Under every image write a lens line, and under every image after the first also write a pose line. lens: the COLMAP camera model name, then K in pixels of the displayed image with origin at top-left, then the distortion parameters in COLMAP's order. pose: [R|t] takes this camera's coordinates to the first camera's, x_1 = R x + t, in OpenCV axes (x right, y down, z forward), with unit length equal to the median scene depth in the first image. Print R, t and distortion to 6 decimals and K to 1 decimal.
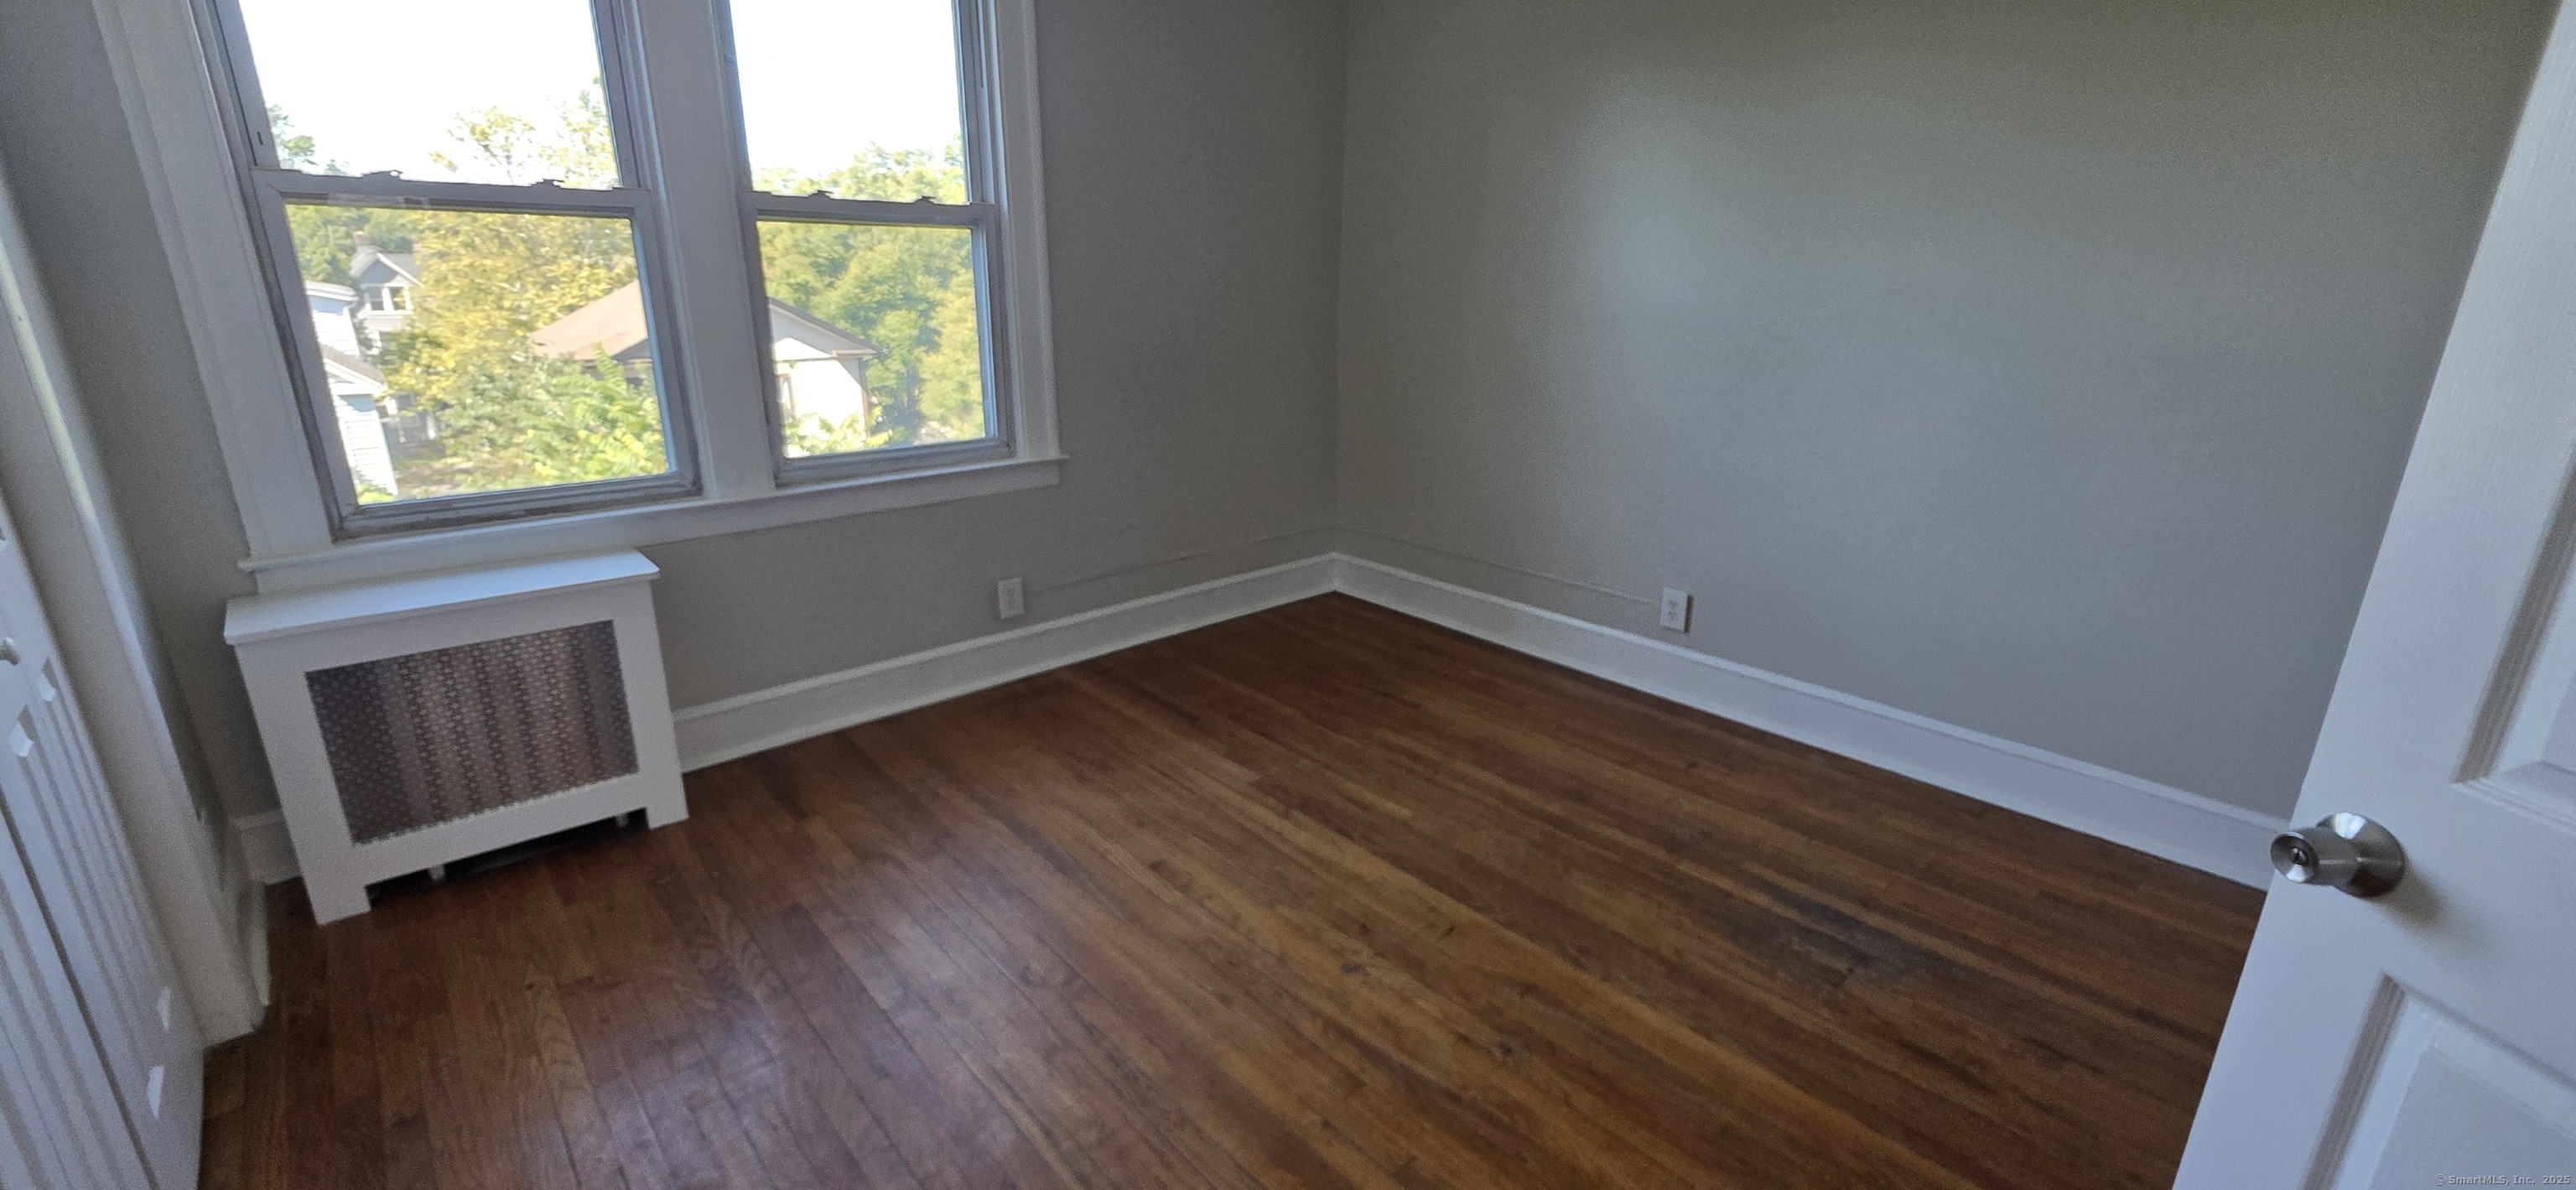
lens RADIAL K [[1064.8, 0, 1292.8], [0, 1064.8, 606.1], [0, 0, 1]] dist [0.001075, 0.000109]
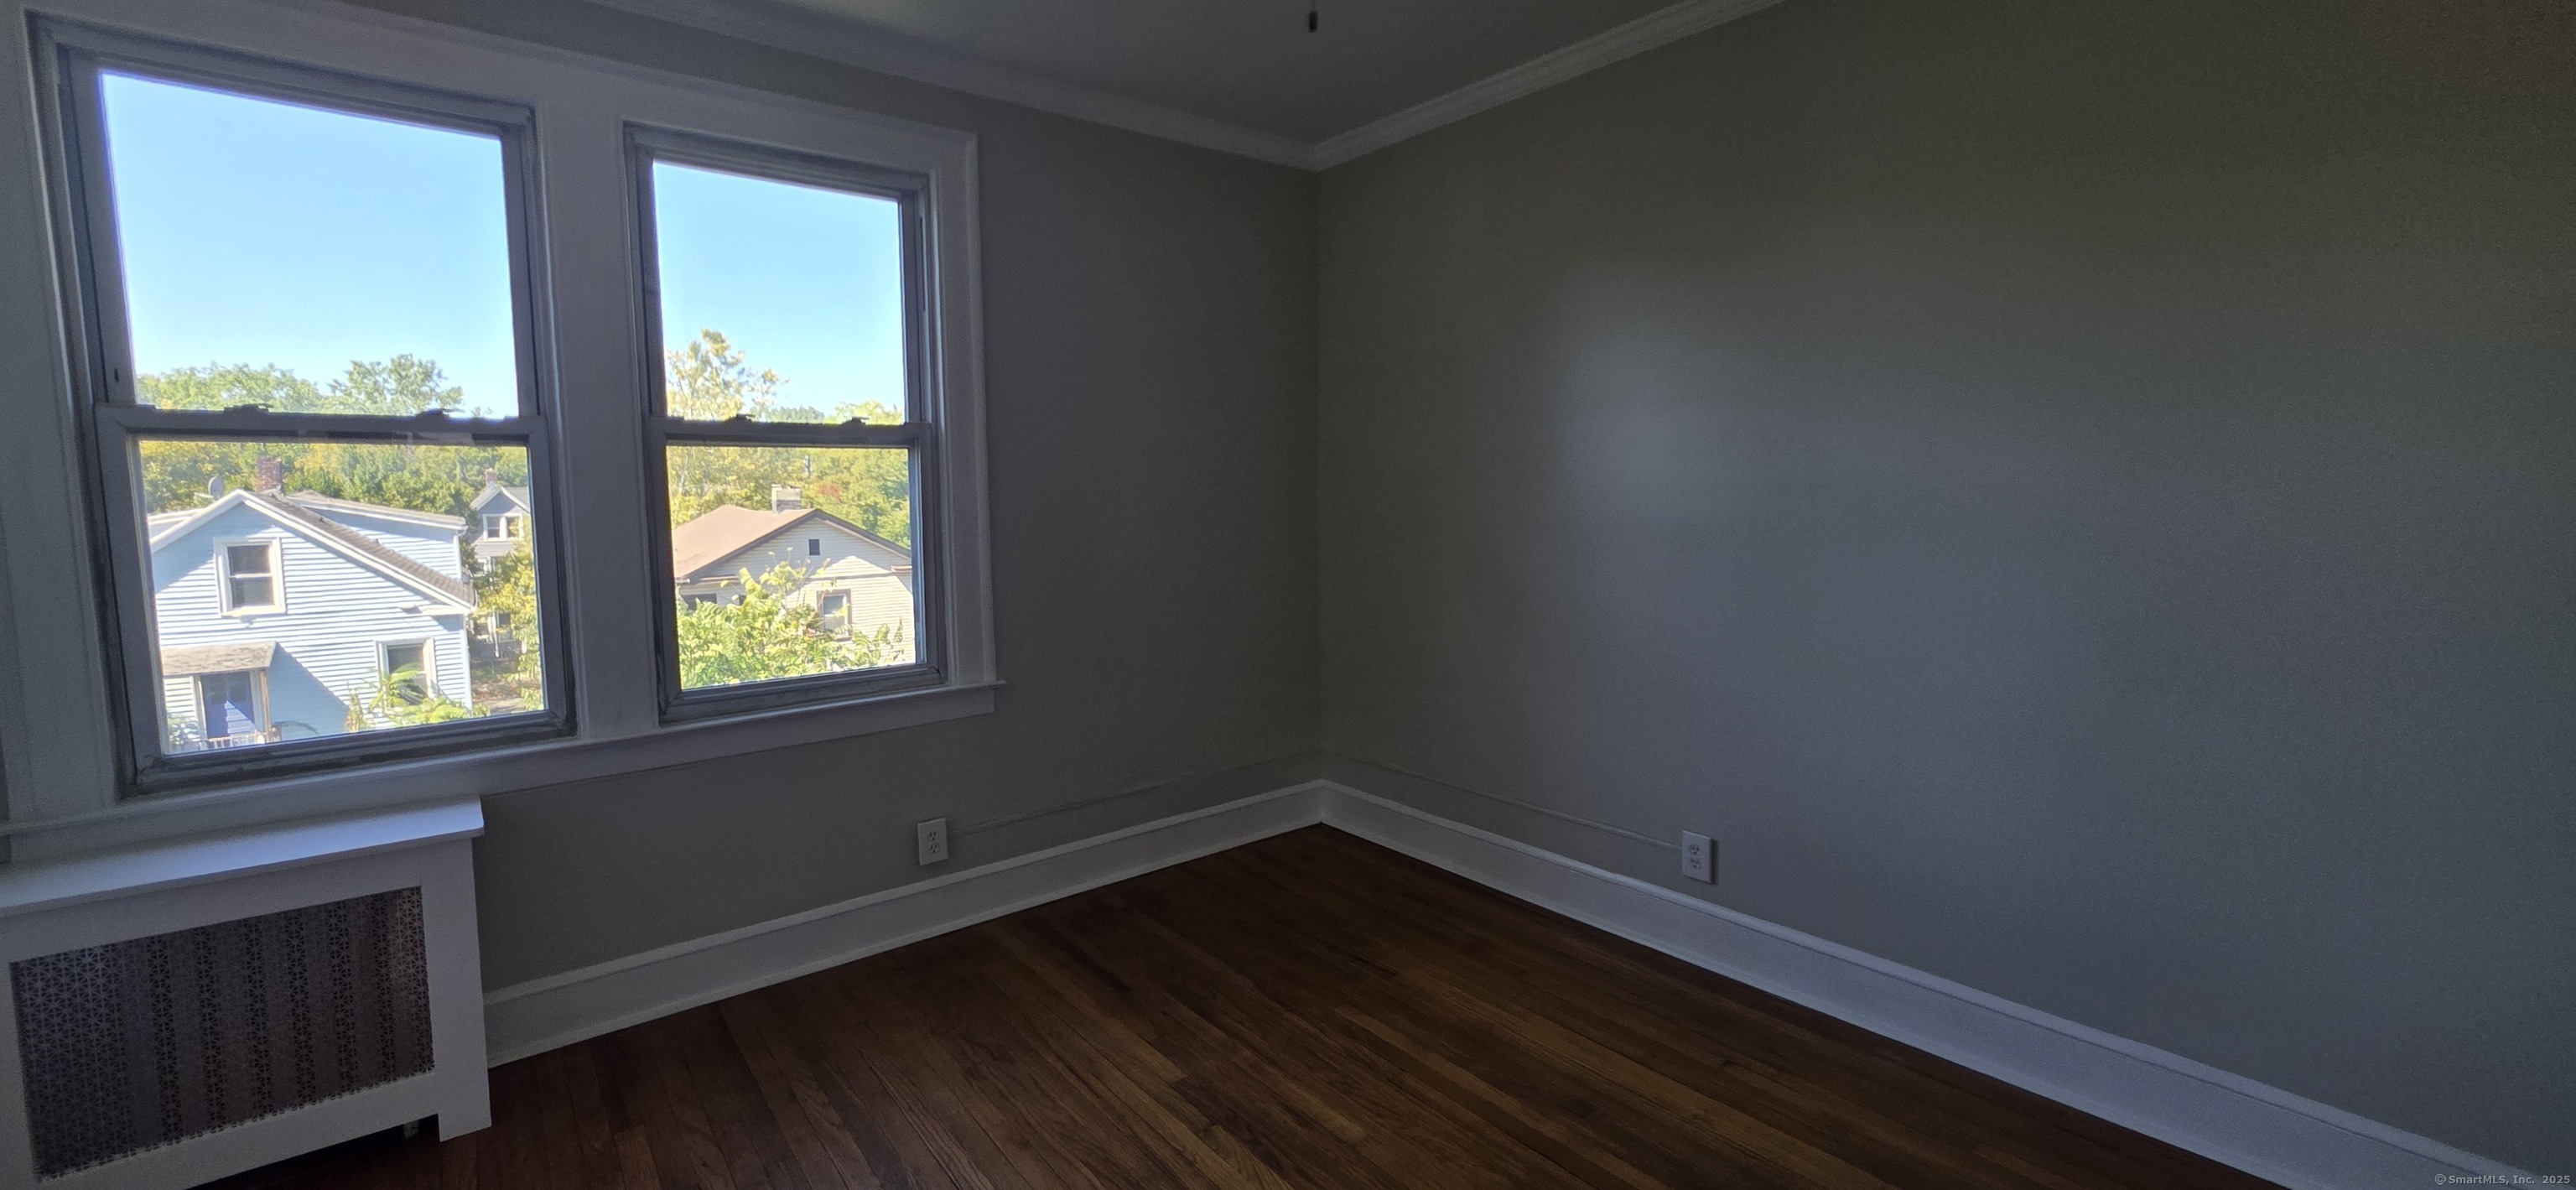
lens RADIAL K [[1040.5, 0, 1287.5], [0, 1040.5, 581.2], [0, 0, 1]] dist [-0.001145, 0.000047]
pose [[0.997398, -0.016917, -0.070072, 0.106434], [0.001835, 0.977717, -0.209920, -0.041329], [0.072062, 0.209246, 0.975204, 0.140829]]
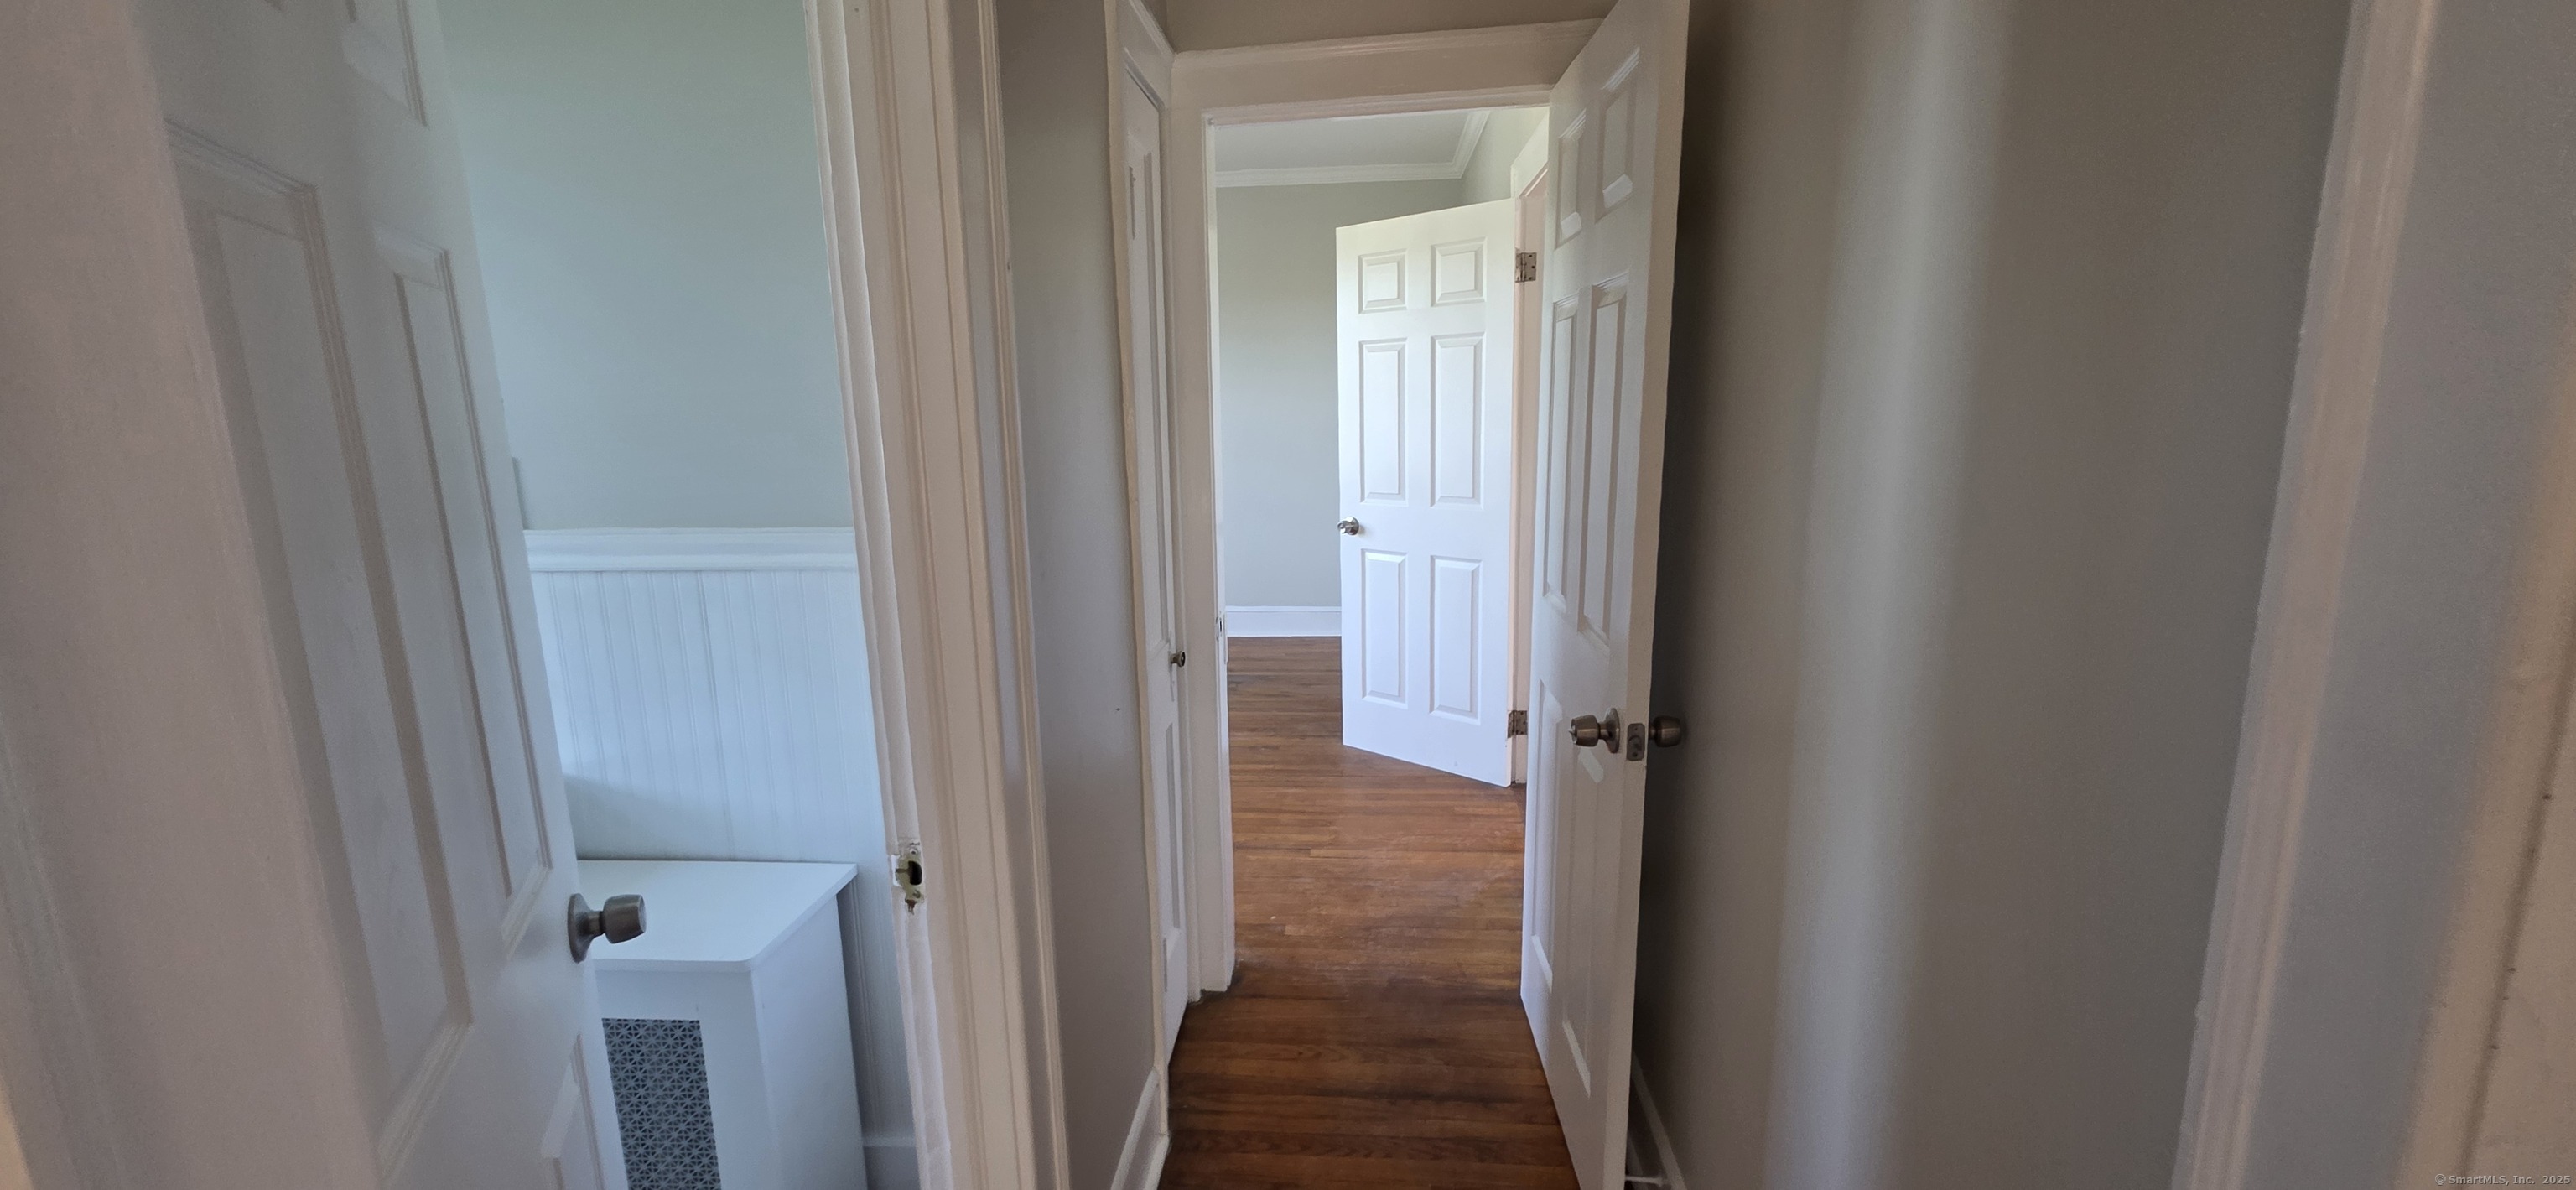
lens RADIAL K [[1025.0, 0, 1278.1], [0, 1025.0, 589.3], [0, 0, 1]] dist [0.001910, 0.000146]
pose [[0.763774, -0.150960, 0.627583, -0.648745], [0.223379, 0.974008, -0.037564, 0.205276], [-0.605600, 0.168880, 0.777643, -0.696910]]
